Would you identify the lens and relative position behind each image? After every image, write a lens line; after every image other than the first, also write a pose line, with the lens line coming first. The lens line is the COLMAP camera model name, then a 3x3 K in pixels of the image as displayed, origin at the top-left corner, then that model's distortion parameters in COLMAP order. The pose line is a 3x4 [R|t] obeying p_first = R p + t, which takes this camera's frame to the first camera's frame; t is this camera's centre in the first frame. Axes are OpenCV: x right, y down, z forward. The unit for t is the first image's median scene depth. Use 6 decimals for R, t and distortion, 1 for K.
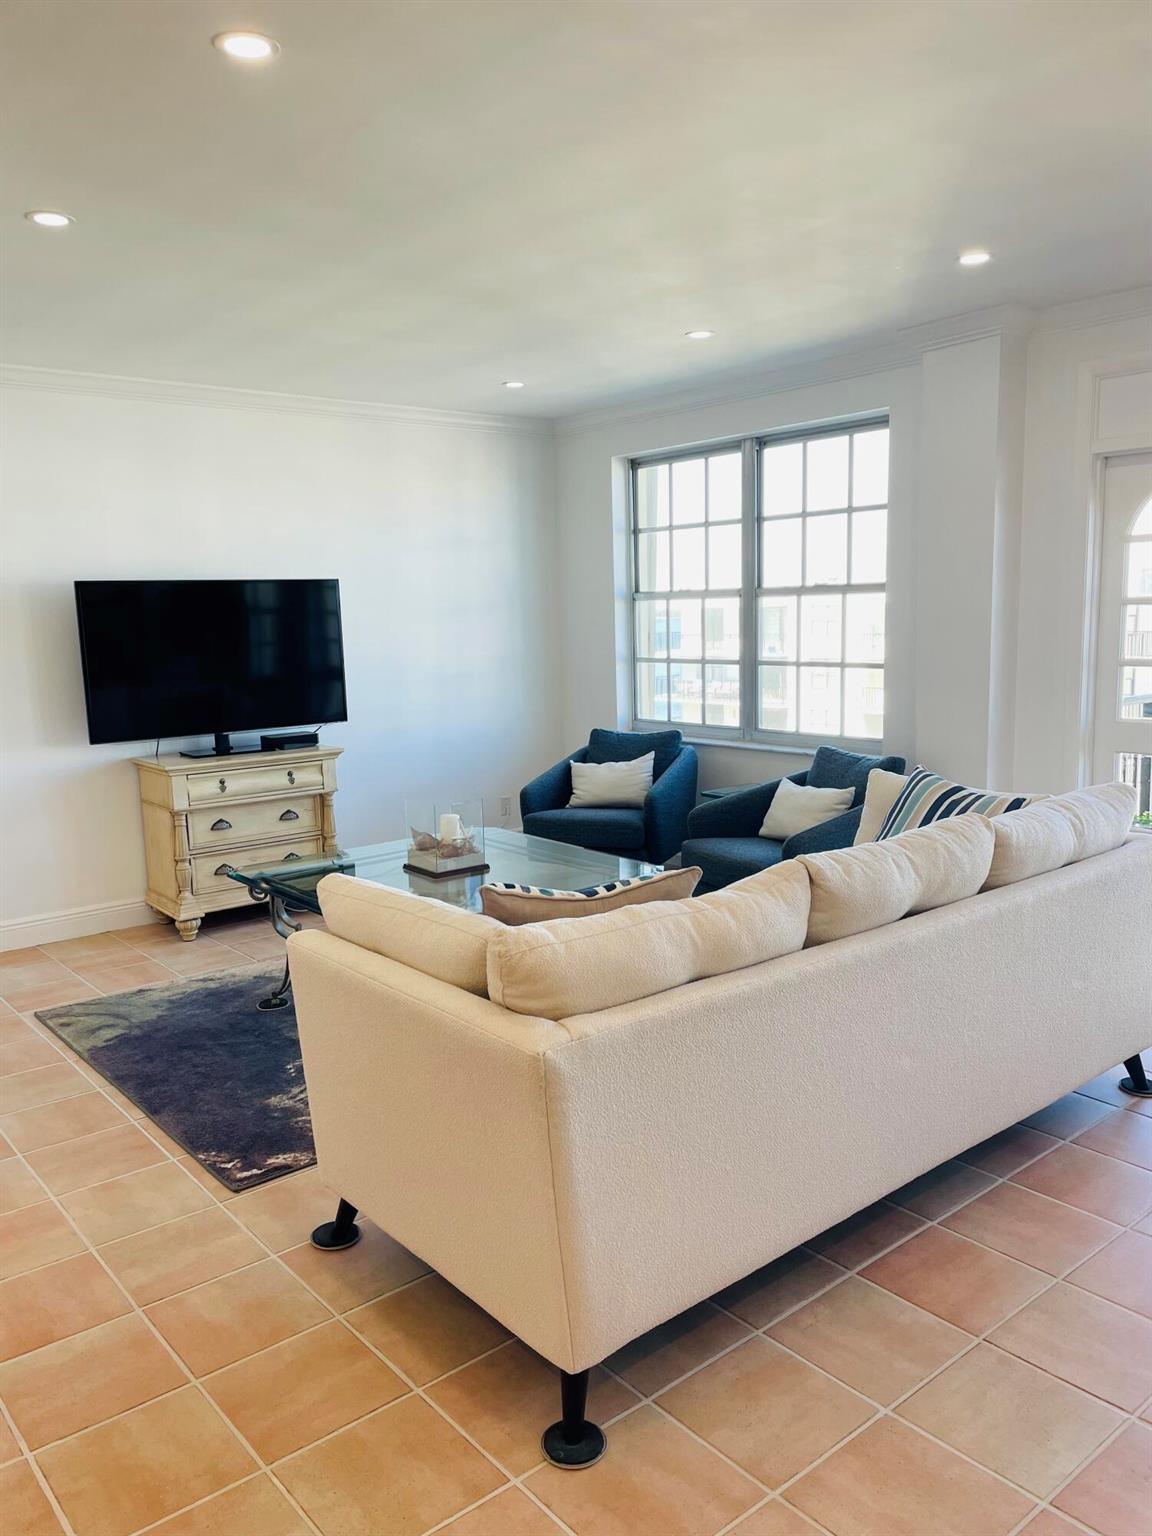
lens RADIAL K [[1163.9, 0, 580.4], [0, 1163.9, 772.5], [0, 0, 1]] dist [0.067234, -0.075582]
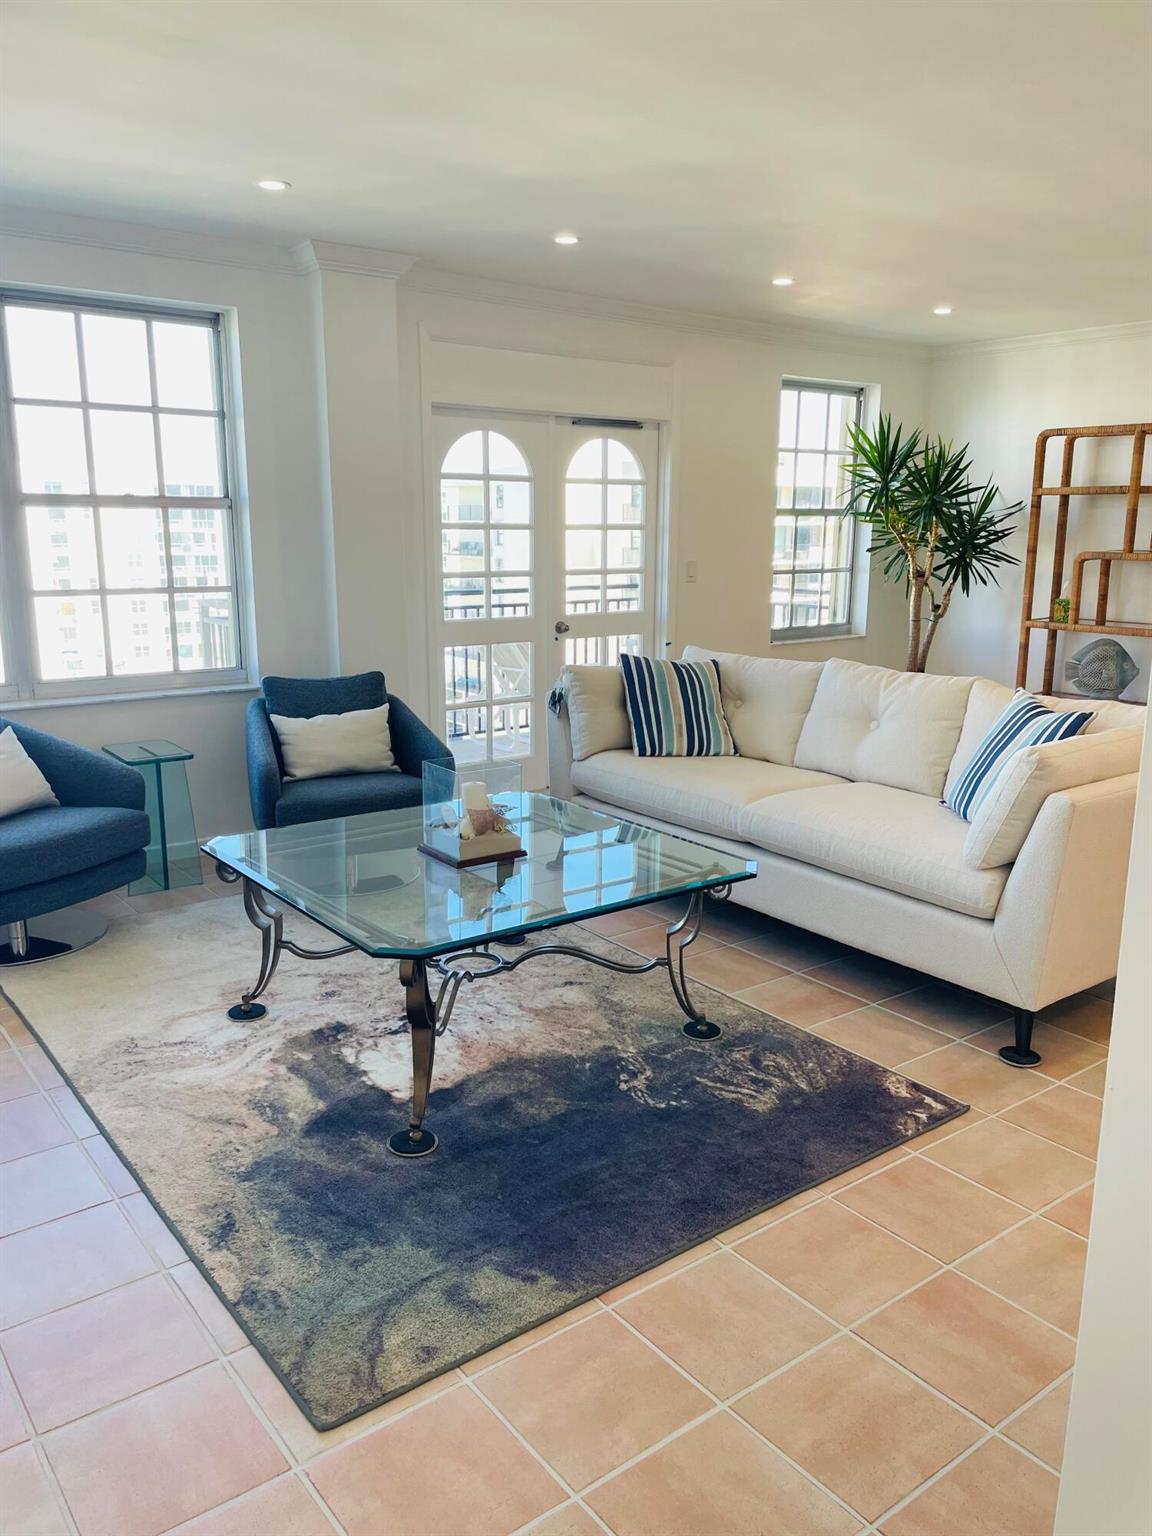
lens RADIAL K [[1163.9, 0, 580.4], [0, 1163.9, 772.5], [0, 0, 1]] dist [0.067234, -0.075582]
pose [[0.037089, -0.185116, 0.982017, -0.852028], [0.144223, 0.973396, 0.178044, -0.093804], [-0.988850, 0.135026, 0.062800, 0.860765]]
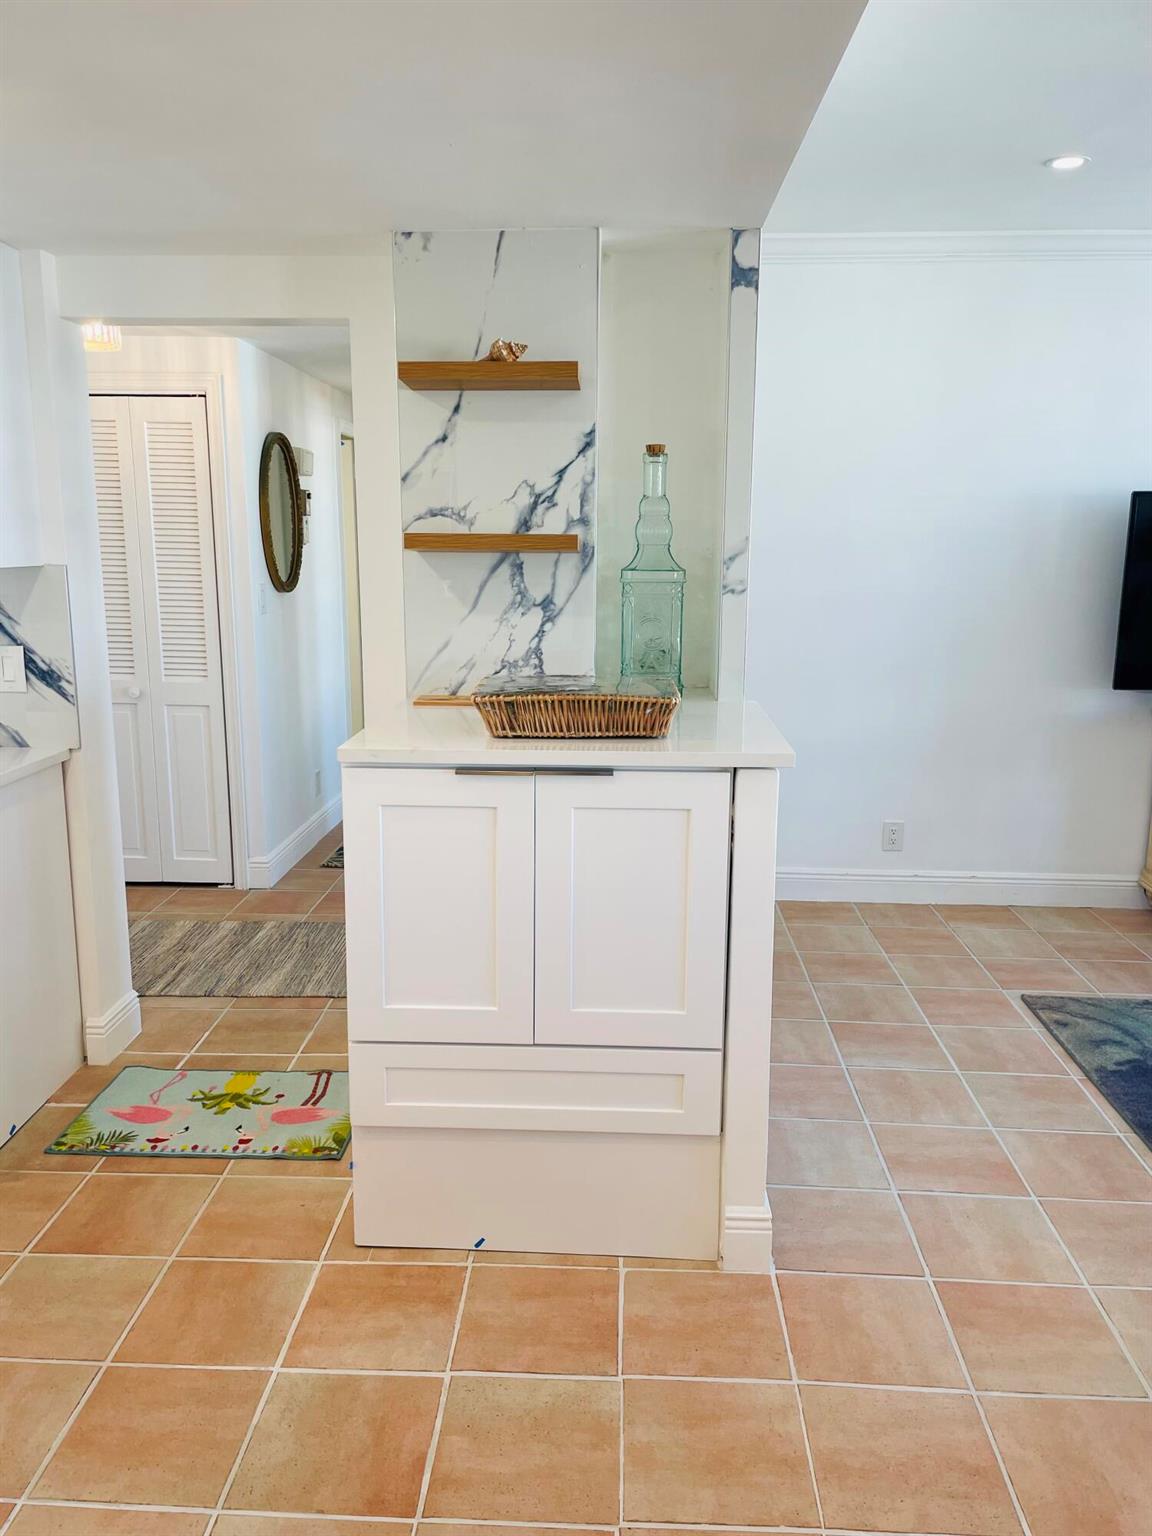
lens RADIAL K [[1163.9, 0, 580.4], [0, 1163.9, 772.5], [0, 0, 1]] dist [0.067234, -0.075582]
pose [[0.742408, 0.162499, -0.649941, -0.172834], [-0.122606, 0.986709, 0.106648, -0.009908], [0.658633, 0.000510, 0.752464, 0.139676]]
